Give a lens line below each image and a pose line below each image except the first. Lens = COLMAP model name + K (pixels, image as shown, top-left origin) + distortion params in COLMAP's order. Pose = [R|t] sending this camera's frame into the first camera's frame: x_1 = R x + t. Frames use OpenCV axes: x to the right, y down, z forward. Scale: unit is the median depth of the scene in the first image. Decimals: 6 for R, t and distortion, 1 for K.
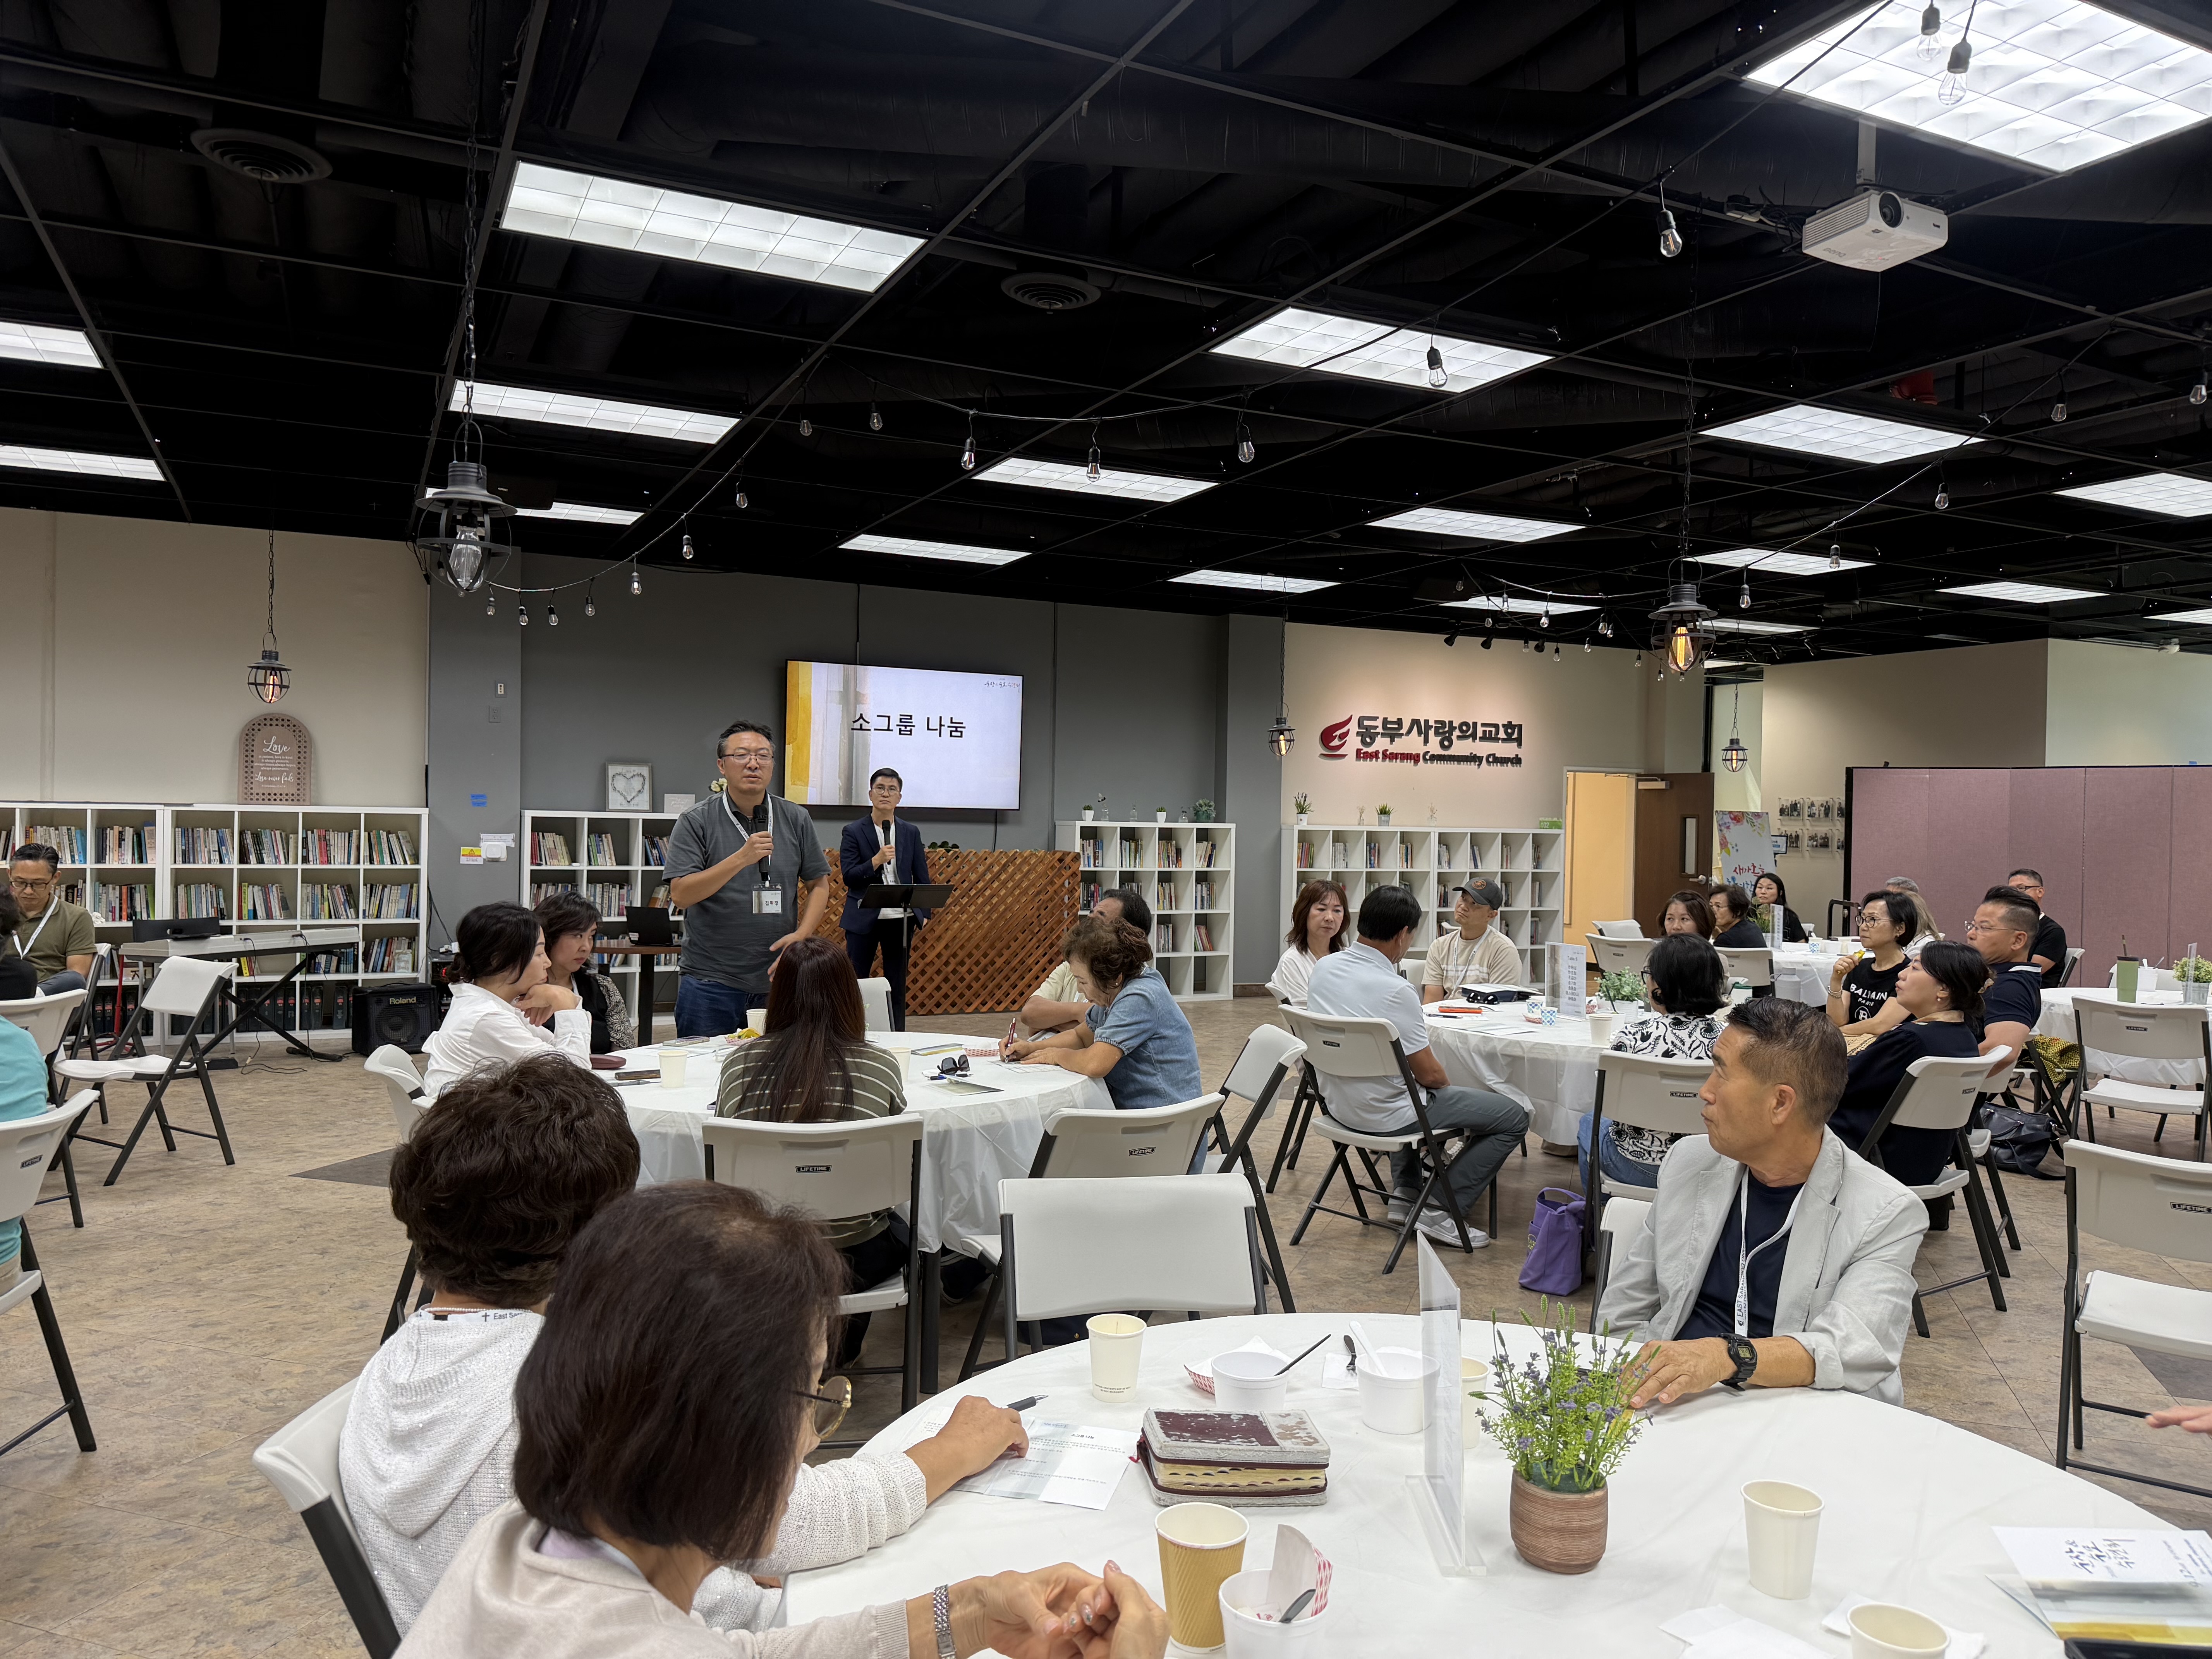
lens RADIAL K [[1548.7, 0, 1110.8], [0, 1548.7, 840.3], [0, 0, 1]] dist [0.007414, -0.007538]
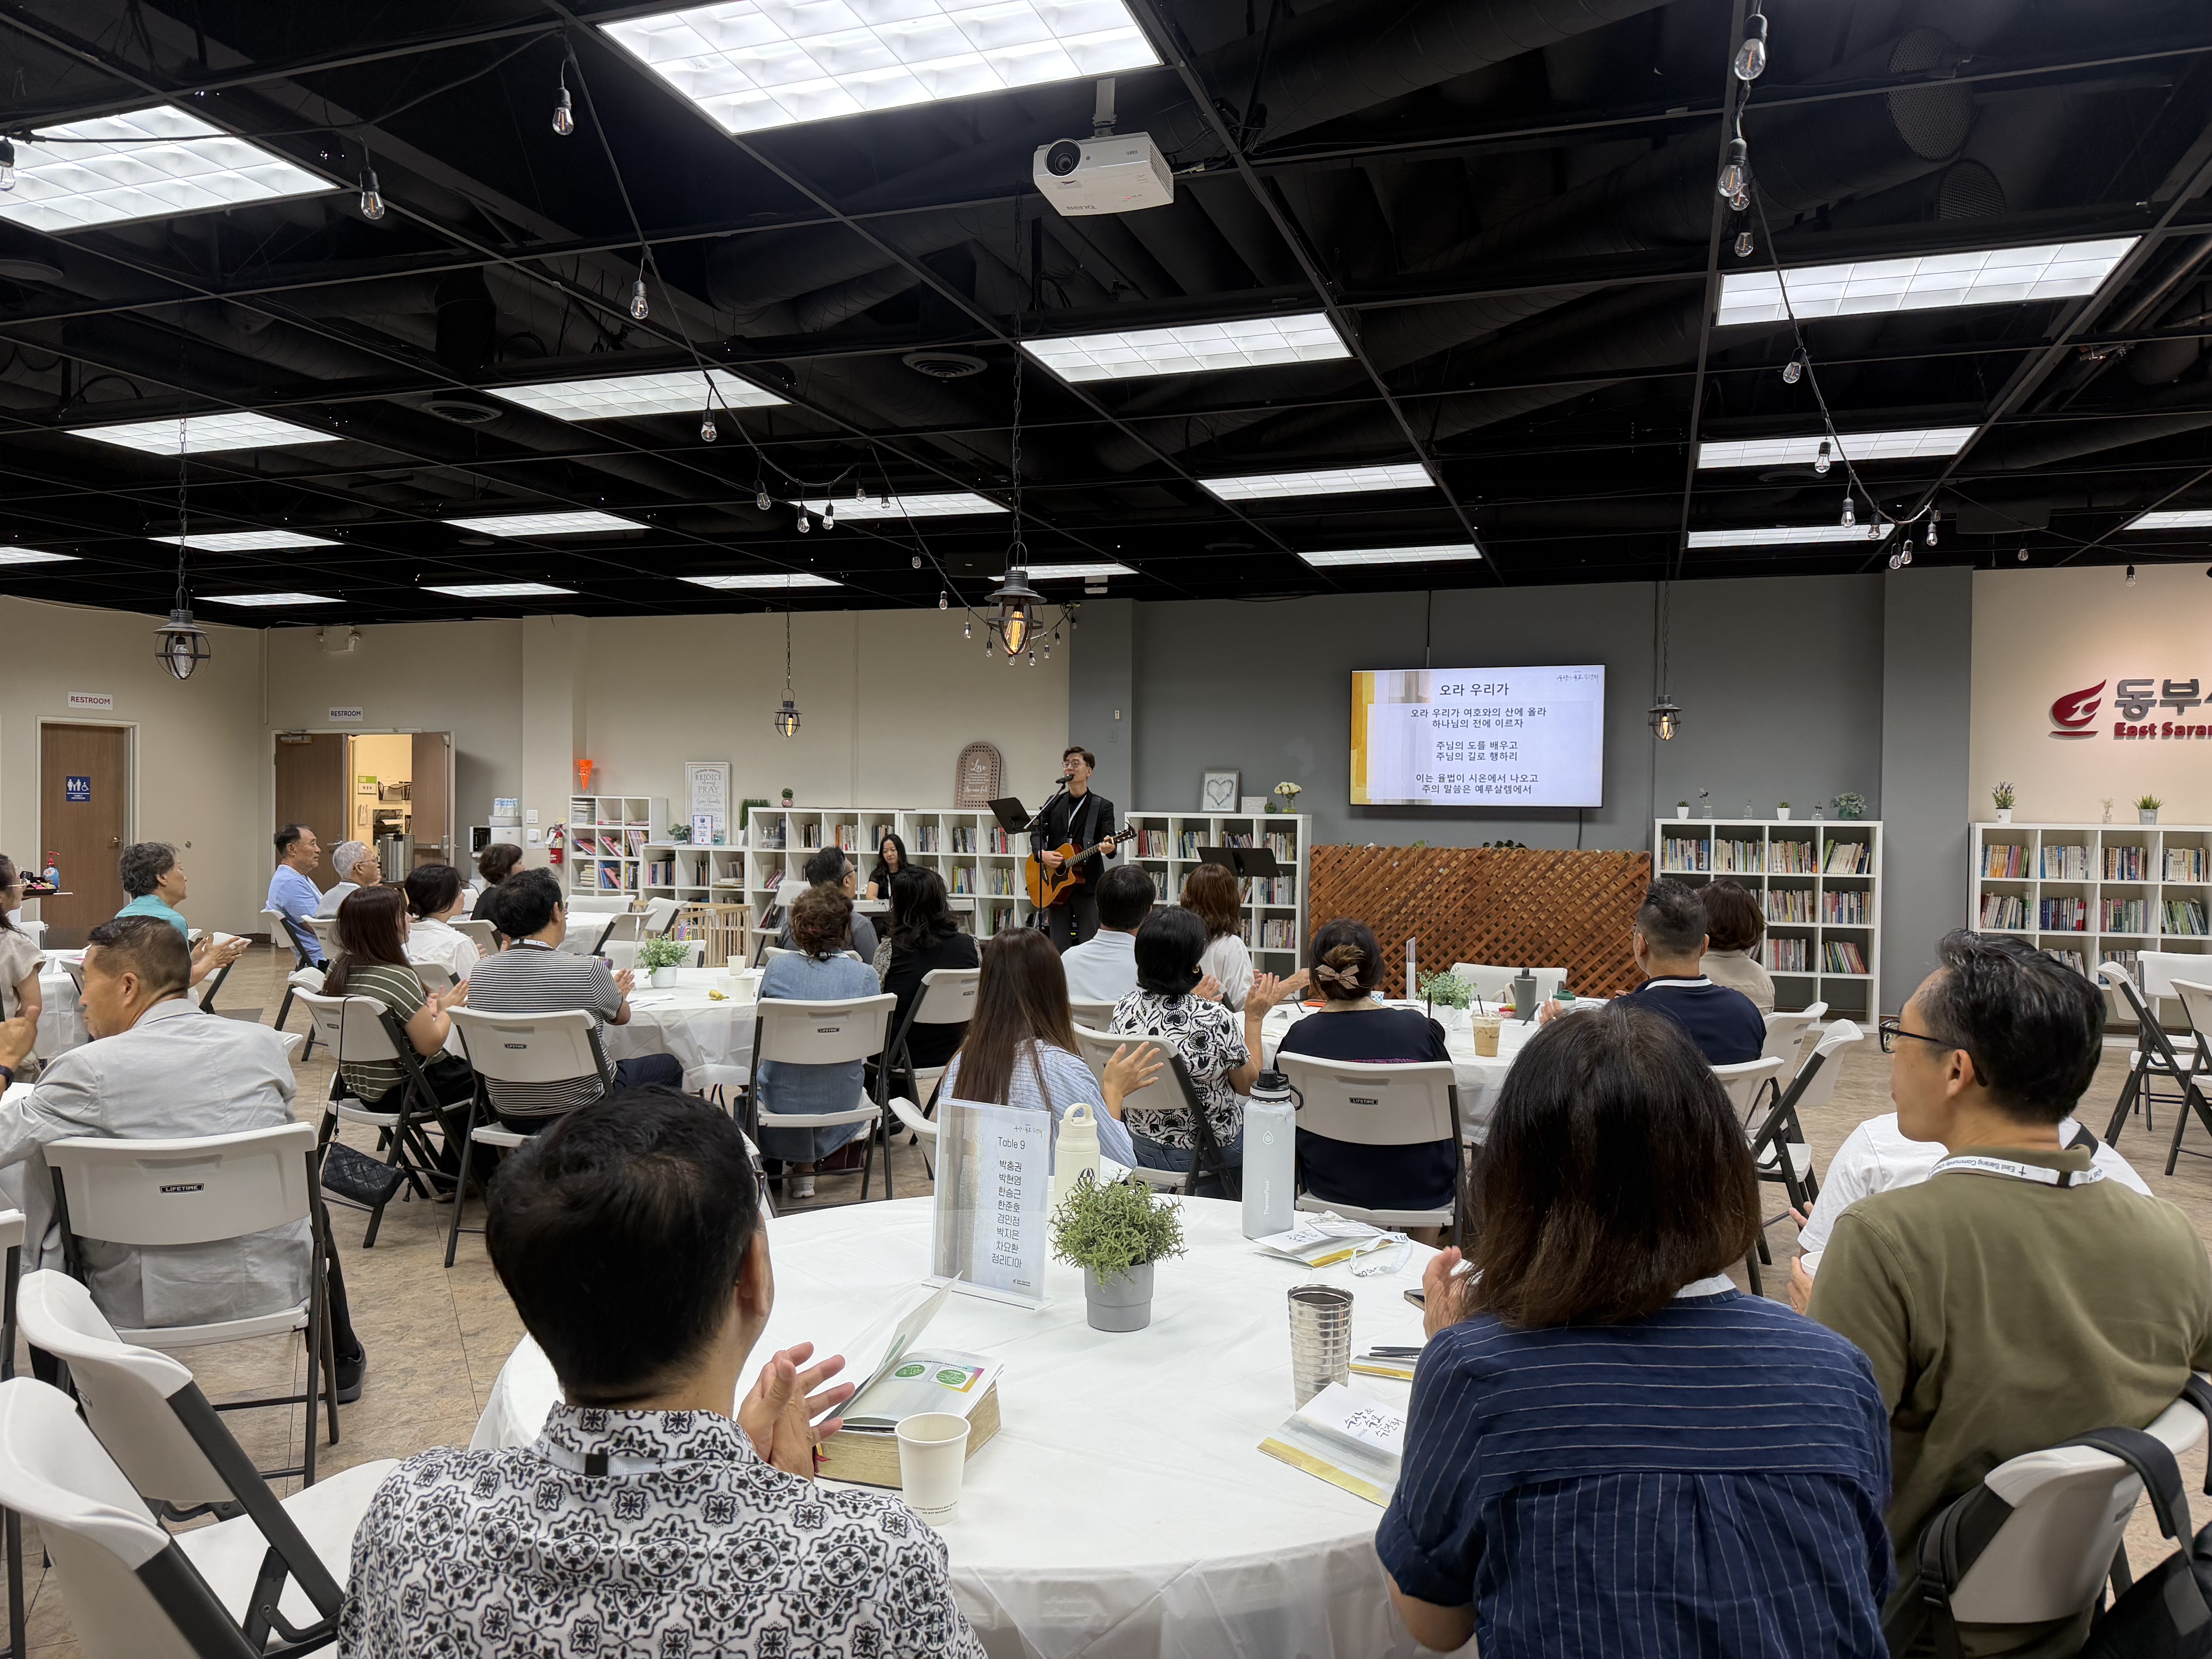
lens RADIAL K [[1548.7, 0, 1110.8], [0, 1548.7, 823.1], [0, 0, 1]] dist [0.007414, -0.007538]
pose [[0.684627, -0.008864, -0.728839, 0.379829], [-0.011981, 0.999654, -0.023412, 0.013823], [0.728795, 0.024761, 0.684284, 0.121256]]
